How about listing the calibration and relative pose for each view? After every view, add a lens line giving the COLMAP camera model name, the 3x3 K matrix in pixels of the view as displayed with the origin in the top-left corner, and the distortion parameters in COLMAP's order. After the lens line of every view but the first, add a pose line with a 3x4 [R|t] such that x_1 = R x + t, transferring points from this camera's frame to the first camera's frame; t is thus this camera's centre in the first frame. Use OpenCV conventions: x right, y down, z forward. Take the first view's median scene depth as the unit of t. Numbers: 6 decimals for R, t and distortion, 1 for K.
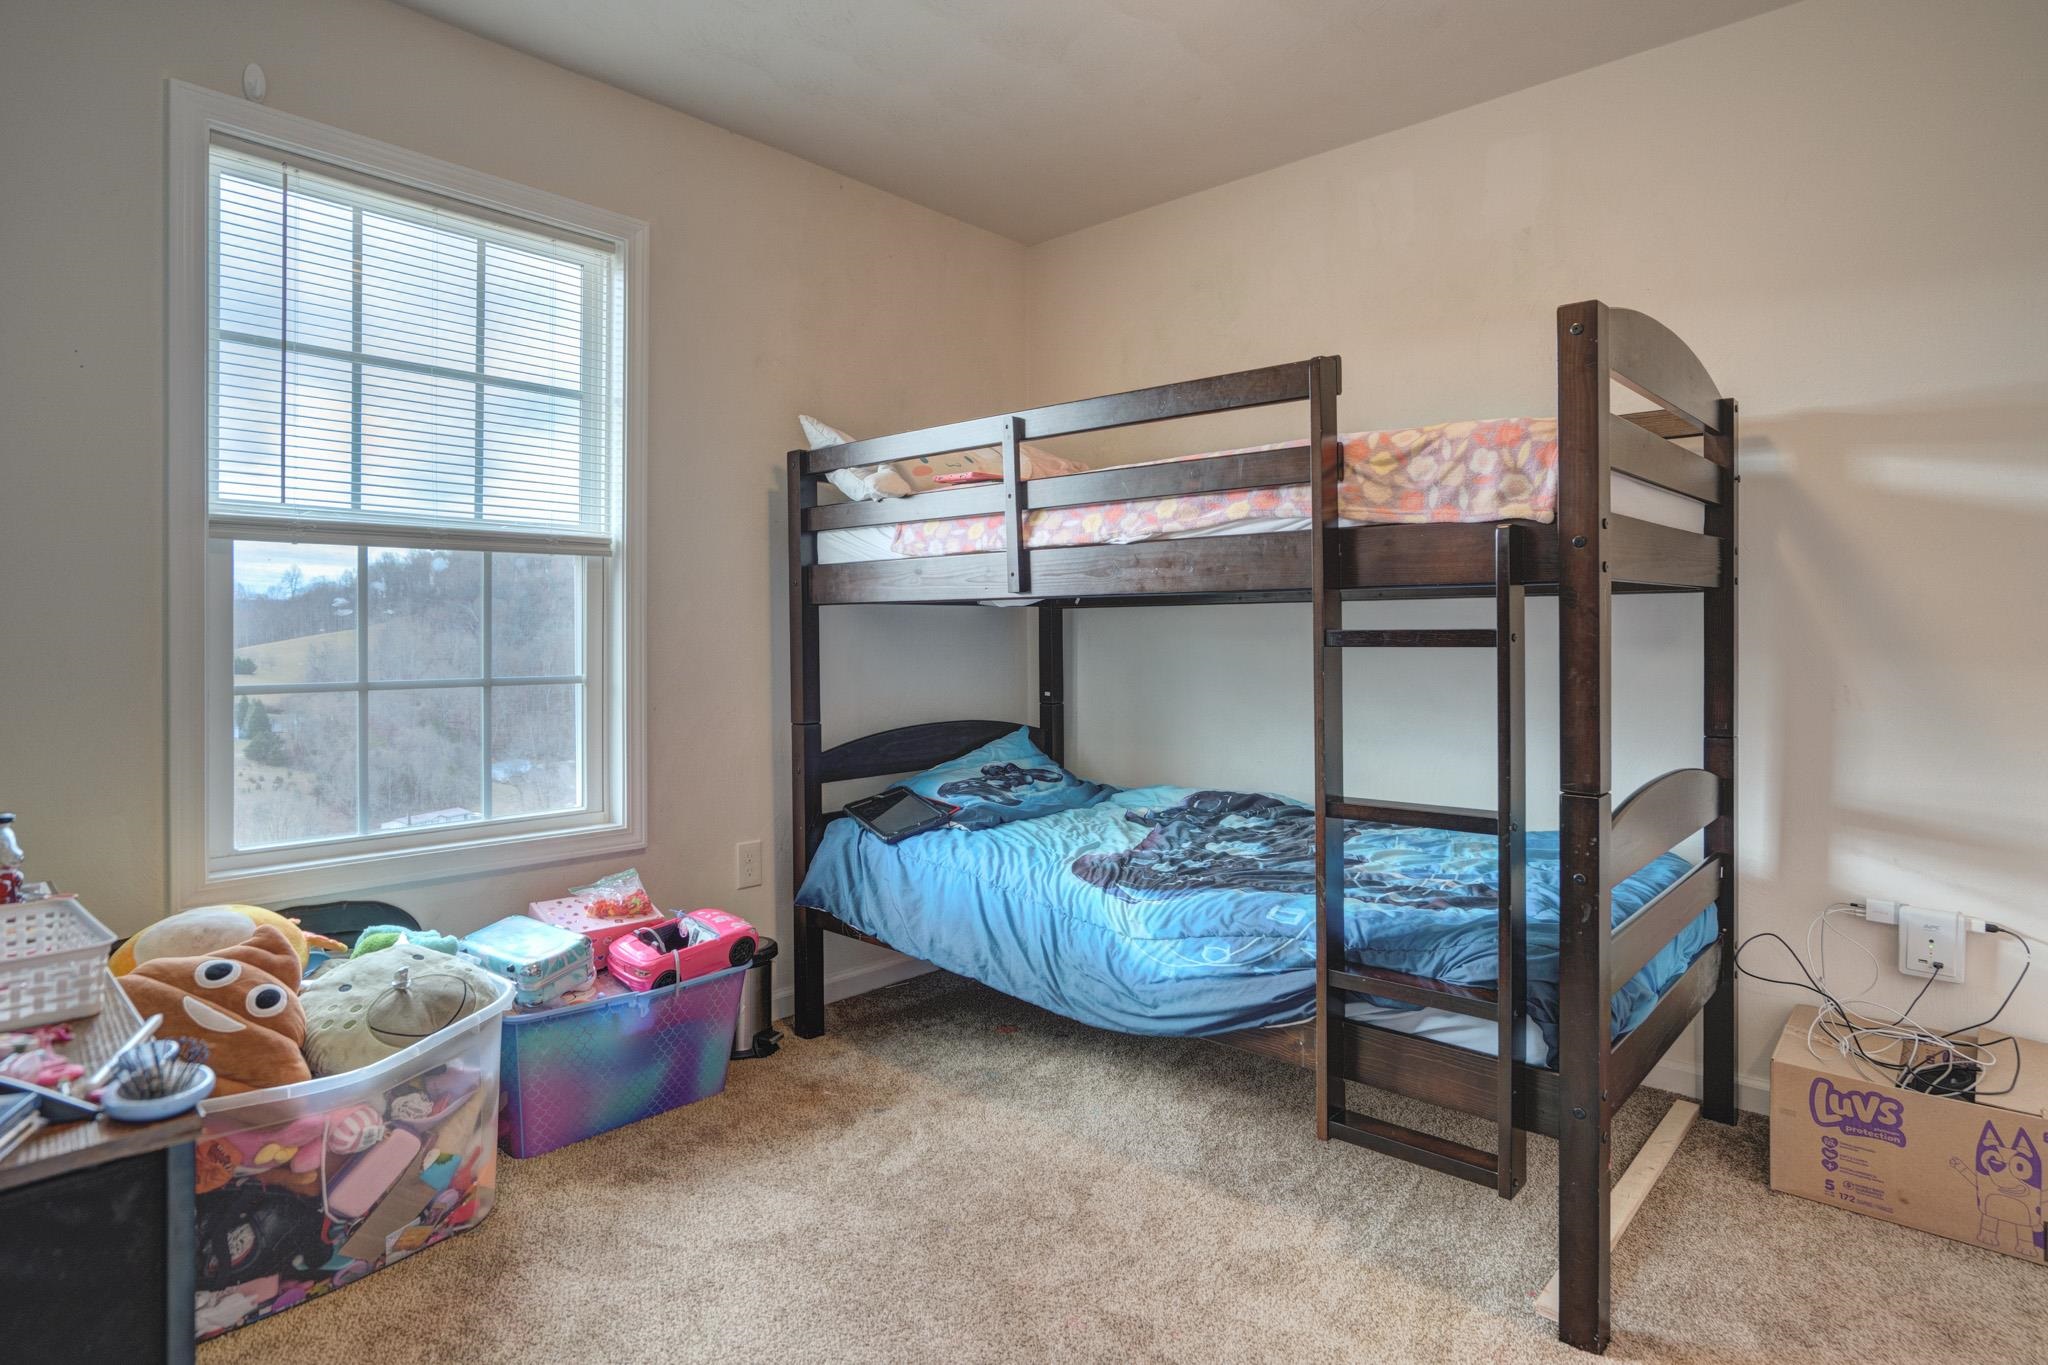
lens RADIAL K [[1103.8, 0, 1017.9], [0, 1103.8, 656.9], [0, 0, 1]] dist [-0.037858, 0.025531]
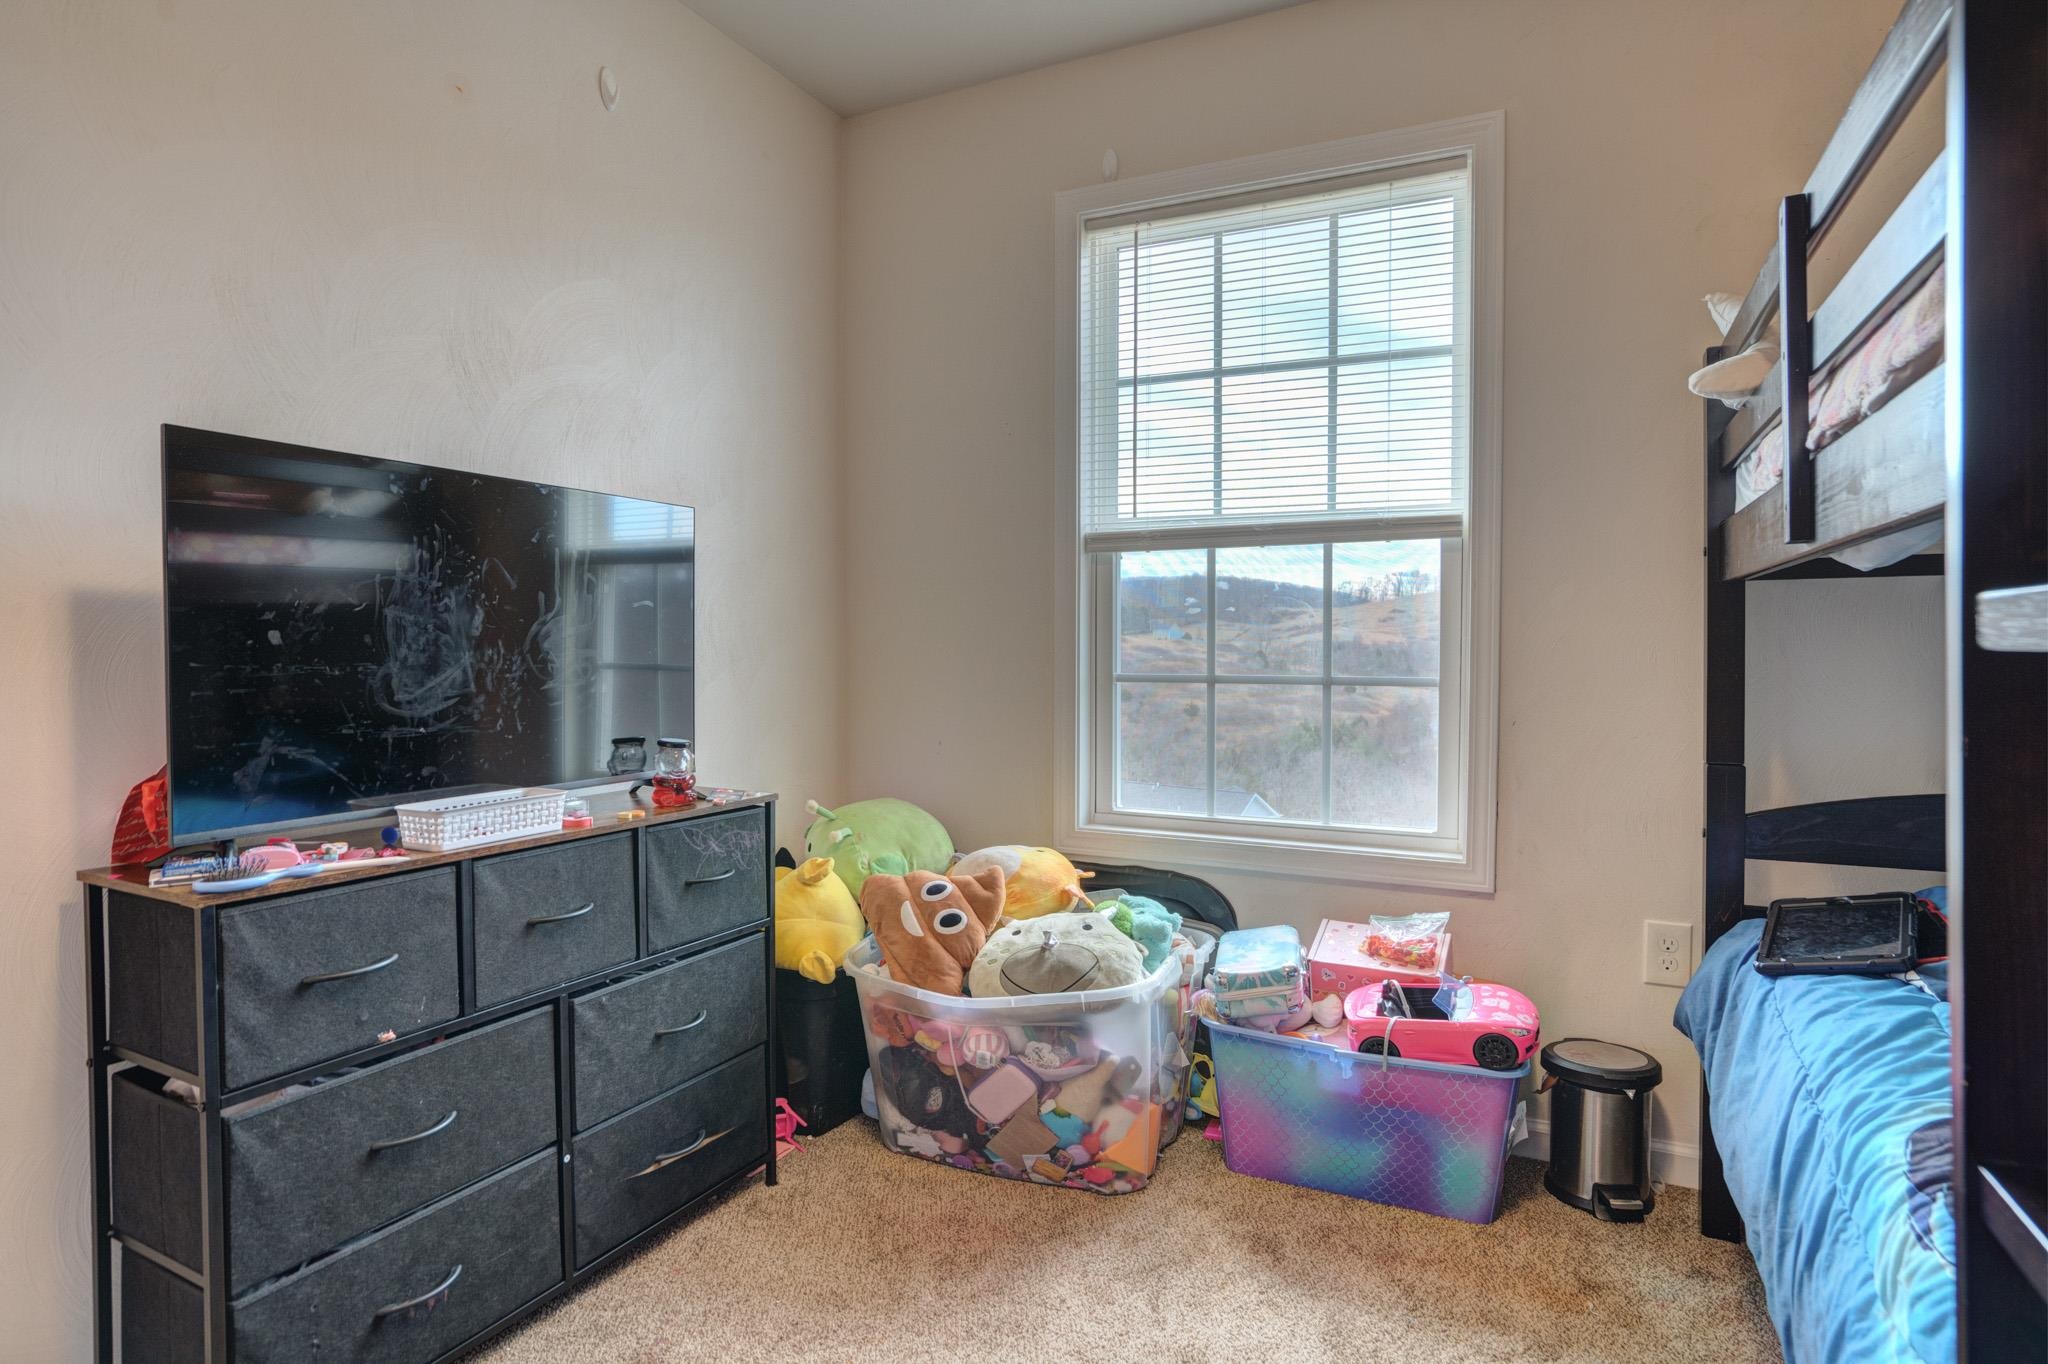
lens RADIAL K [[1098.7, 0, 1024.0], [0, 1098.7, 682.0], [0, 0, 1]] dist [-0.032552, 0.026877]
pose [[0.281230, 0.042206, -0.958712, 0.389760], [-0.015292, 0.999103, 0.039499, -0.009983], [0.959519, 0.003552, 0.281623, 0.518075]]
